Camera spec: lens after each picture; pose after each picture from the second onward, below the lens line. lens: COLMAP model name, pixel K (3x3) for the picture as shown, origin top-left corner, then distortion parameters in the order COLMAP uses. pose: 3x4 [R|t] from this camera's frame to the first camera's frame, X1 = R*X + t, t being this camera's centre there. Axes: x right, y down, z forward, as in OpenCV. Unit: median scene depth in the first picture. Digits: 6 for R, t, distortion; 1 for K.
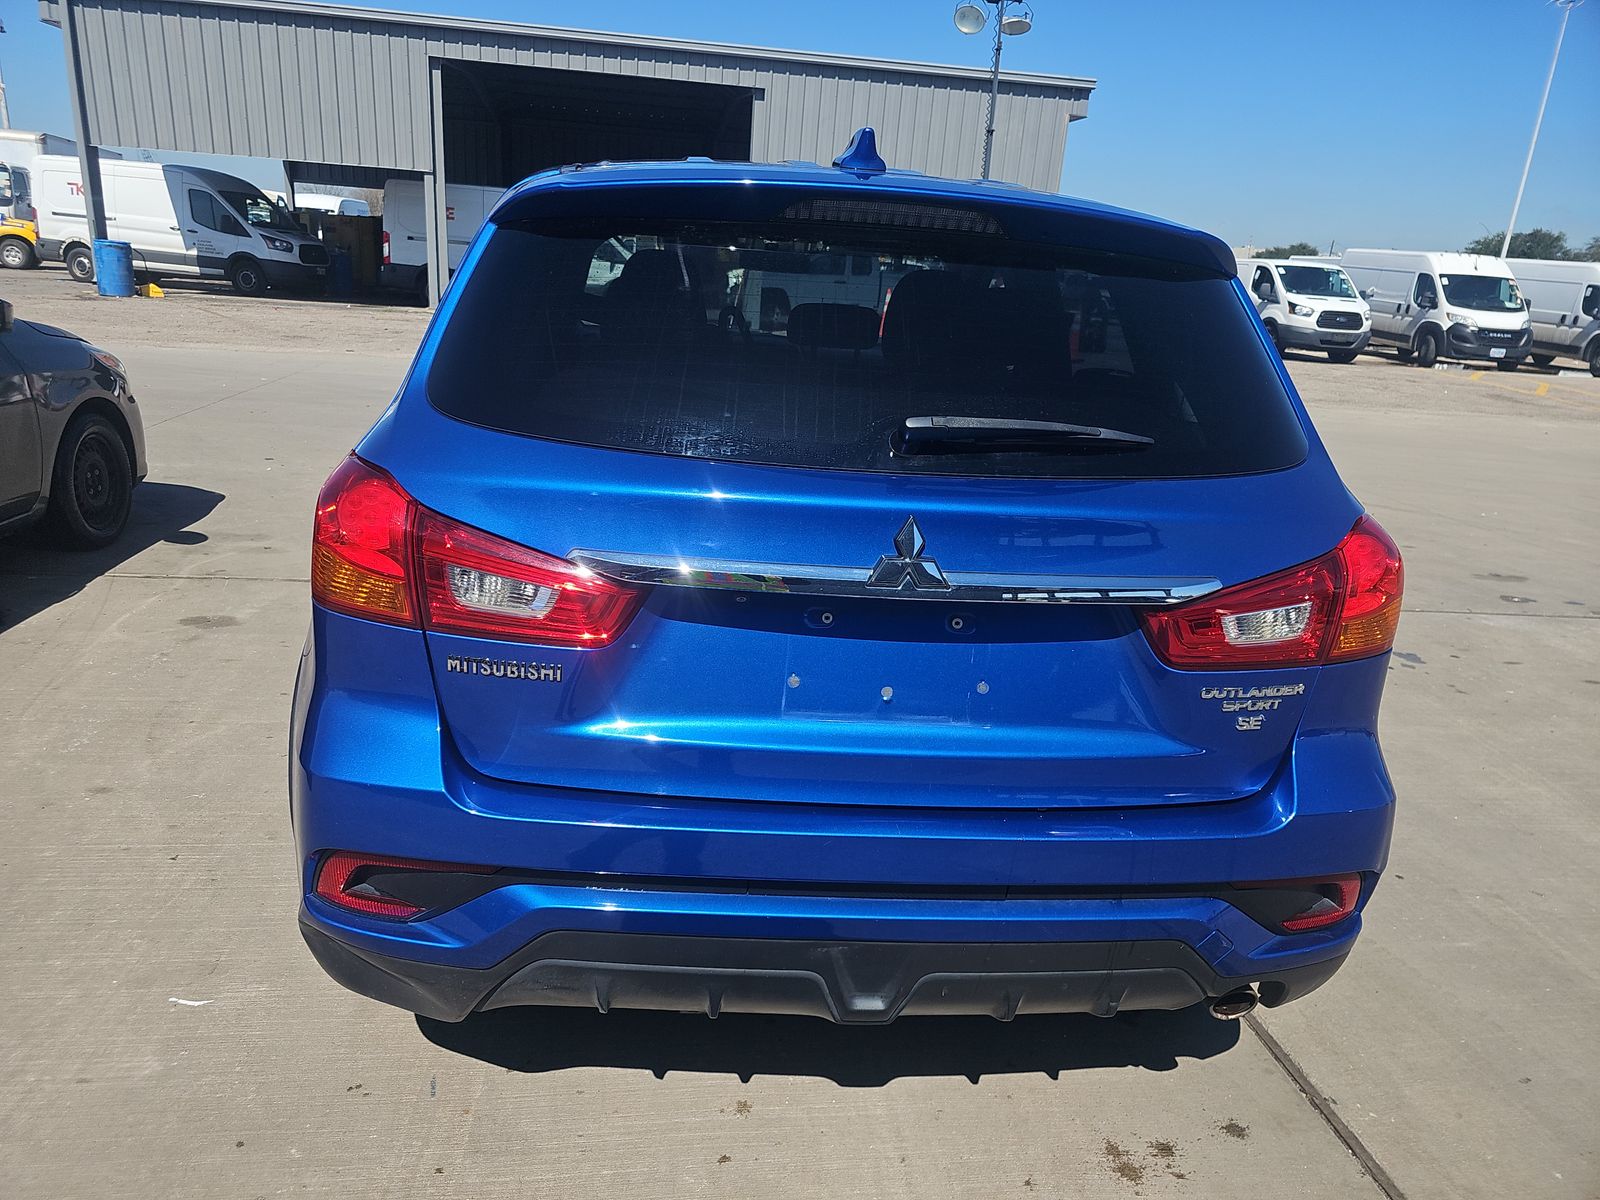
lens RADIAL K [[1102.1, 0, 774.6], [0, 1102.1, 598.7], [0, 0, 1]] dist [0.018001, -0.001134]
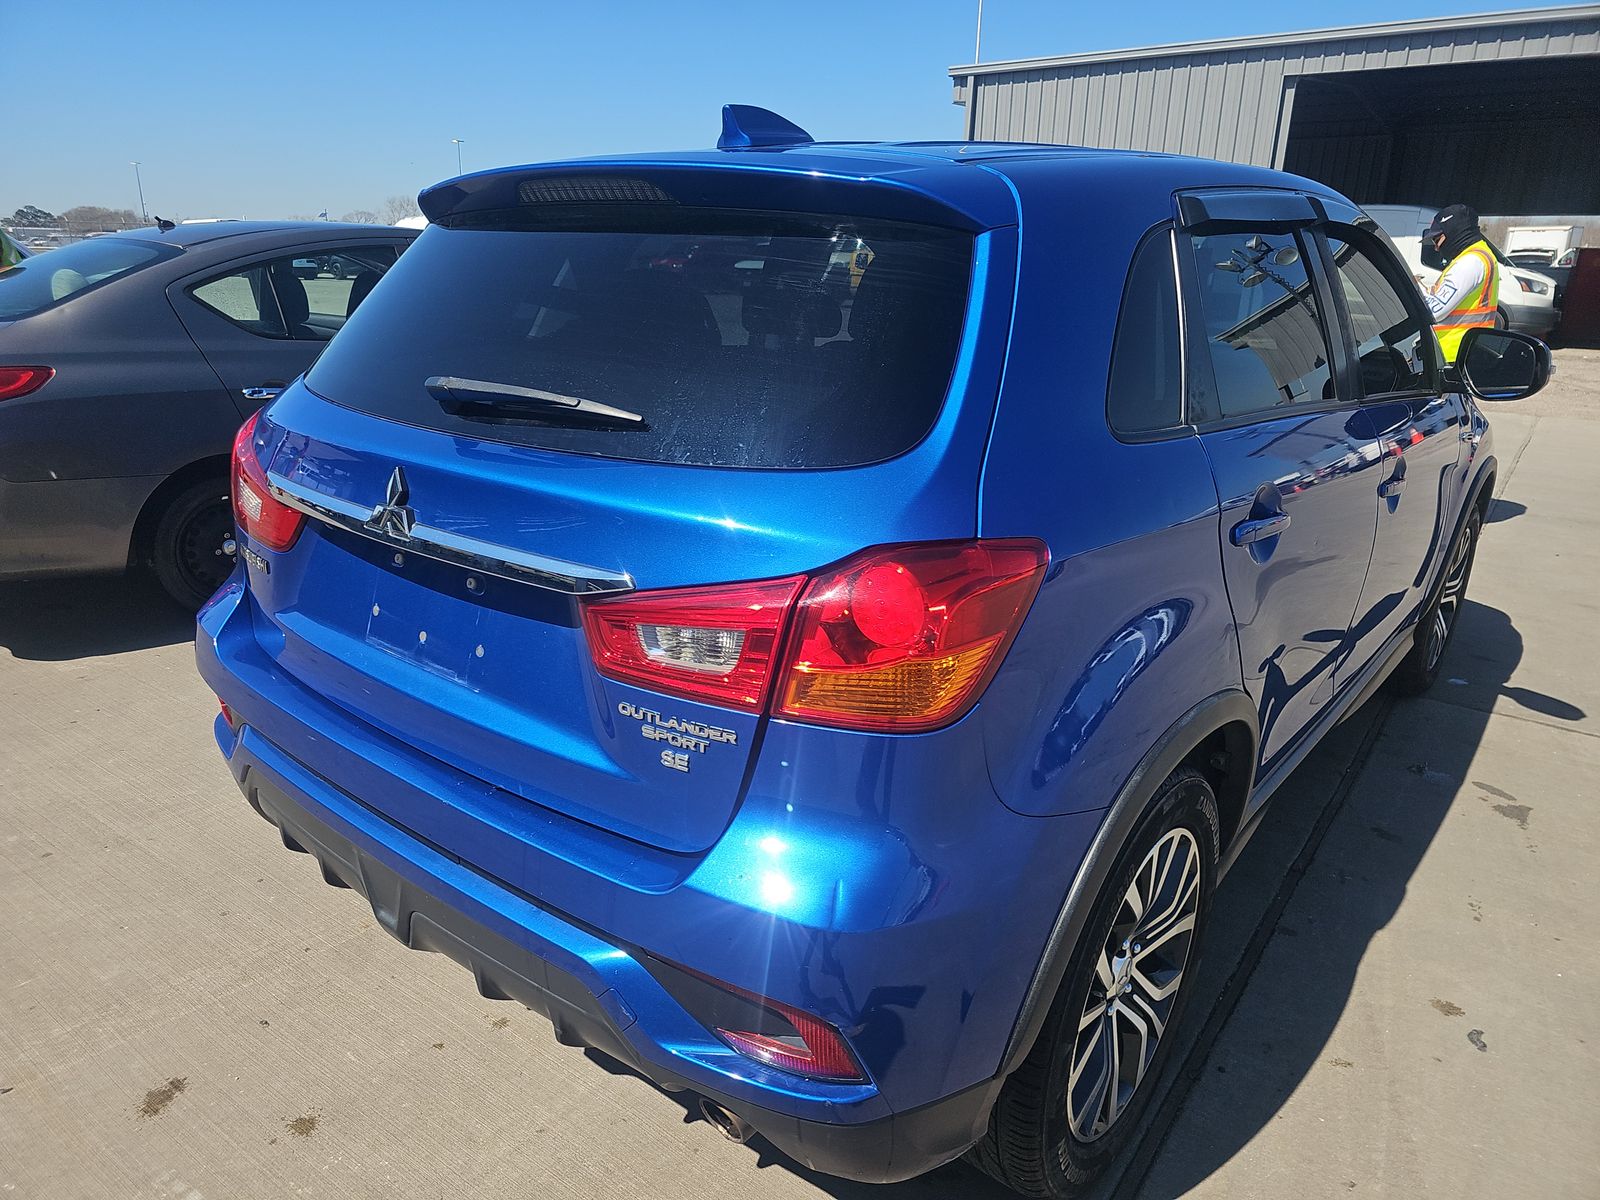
lens RADIAL K [[1088.5, 0, 800.0], [0, 1088.5, 600.0], [0, 0, 1]] dist [0.061757, -0.001145]
pose [[0.725610, 0.164287, -0.668207, 0.123091], [-0.183942, 0.982052, 0.041707, -0.006992], [0.663065, 0.092648, 0.742806, 0.052196]]
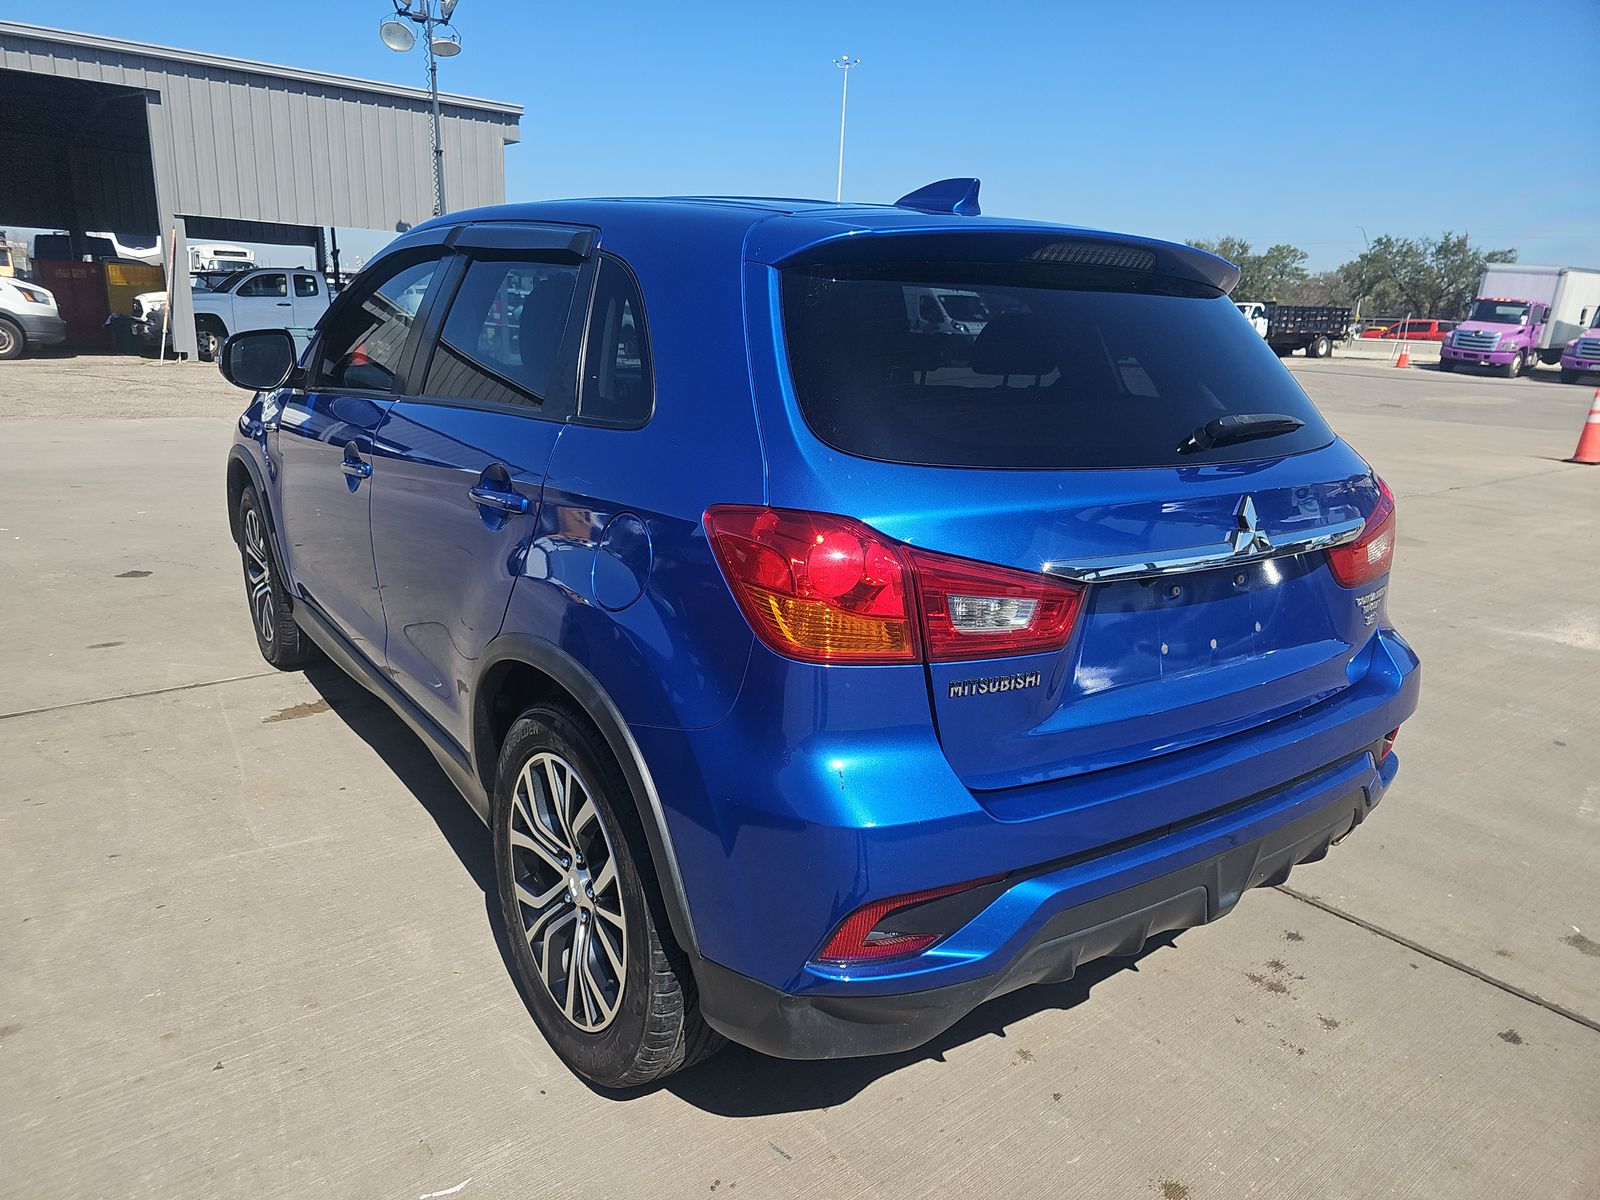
lens RADIAL K [[1102.1, 0, 774.6], [0, 1102.1, 598.7], [0, 0, 1]] dist [0.018001, -0.001134]
pose [[0.852761, -0.162212, 0.496474, -0.105710], [0.169722, 0.985026, 0.030315, -0.009717], [-0.493957, 0.058412, 0.867522, 0.019944]]
